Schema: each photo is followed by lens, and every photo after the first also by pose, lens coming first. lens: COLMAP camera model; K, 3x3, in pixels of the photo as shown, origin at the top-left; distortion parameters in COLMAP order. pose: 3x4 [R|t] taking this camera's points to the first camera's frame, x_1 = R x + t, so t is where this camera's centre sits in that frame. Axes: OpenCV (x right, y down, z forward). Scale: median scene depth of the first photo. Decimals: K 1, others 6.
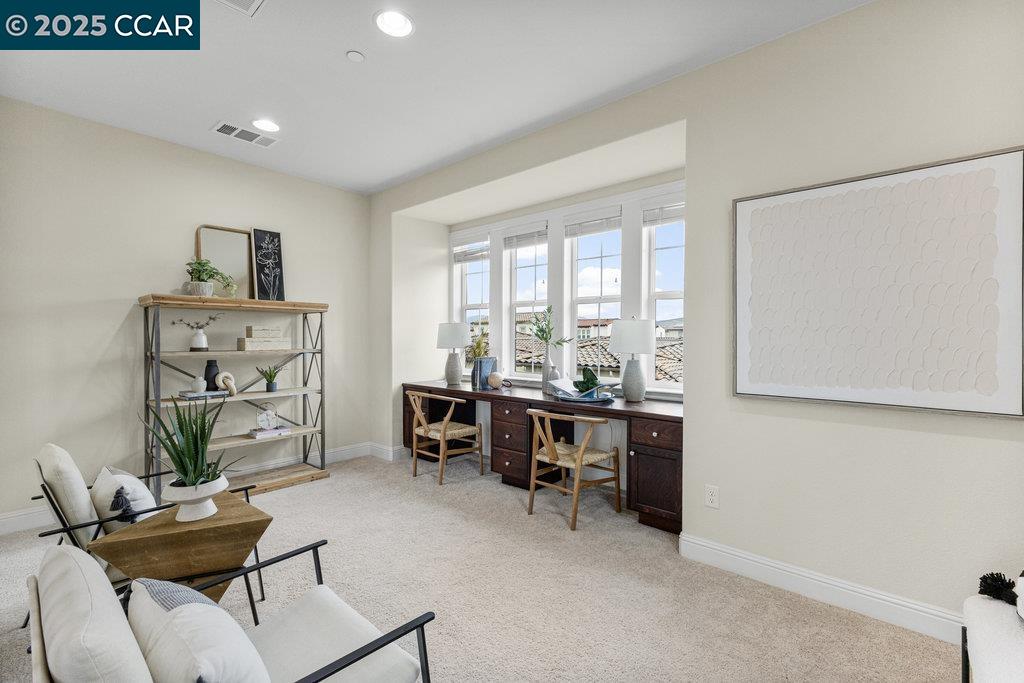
lens RADIAL K [[451.3, 0, 514.7], [0, 451.3, 336.0], [0, 0, 1]] dist [0.019191, -0.001620]
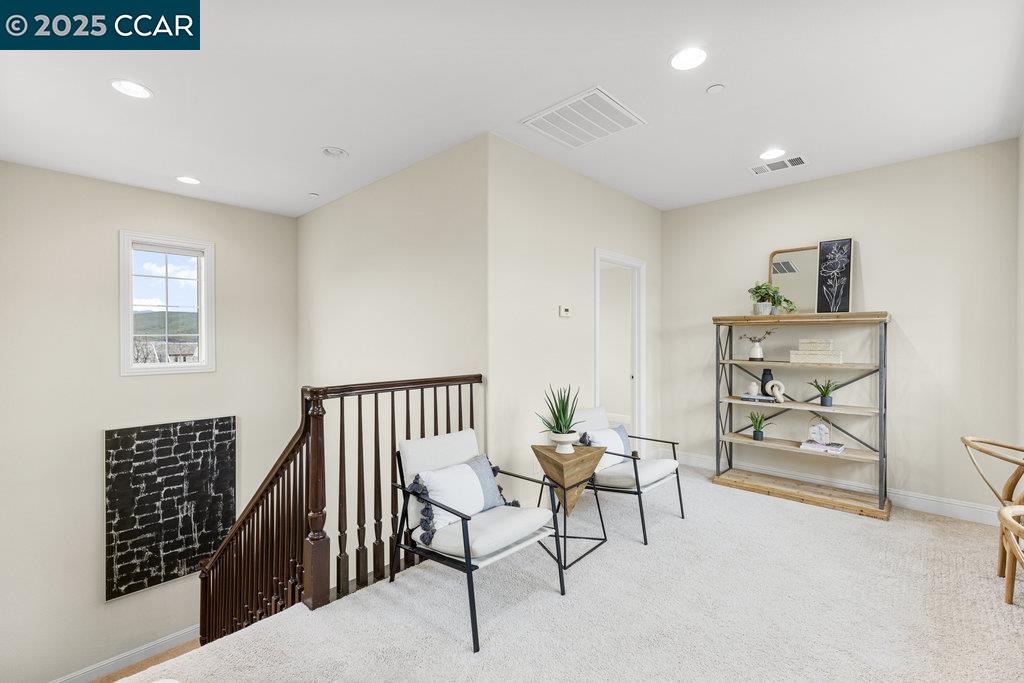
lens RADIAL K [[451.3, 0, 516.0], [0, 451.3, 339.1], [0, 0, 1]] dist [0.019191, -0.001620]
pose [[-0.012126, 0.002873, -0.999922, 0.455959], [-0.001614, 0.999995, 0.002892, -0.023620], [0.999925, 0.001649, -0.012121, 0.347652]]
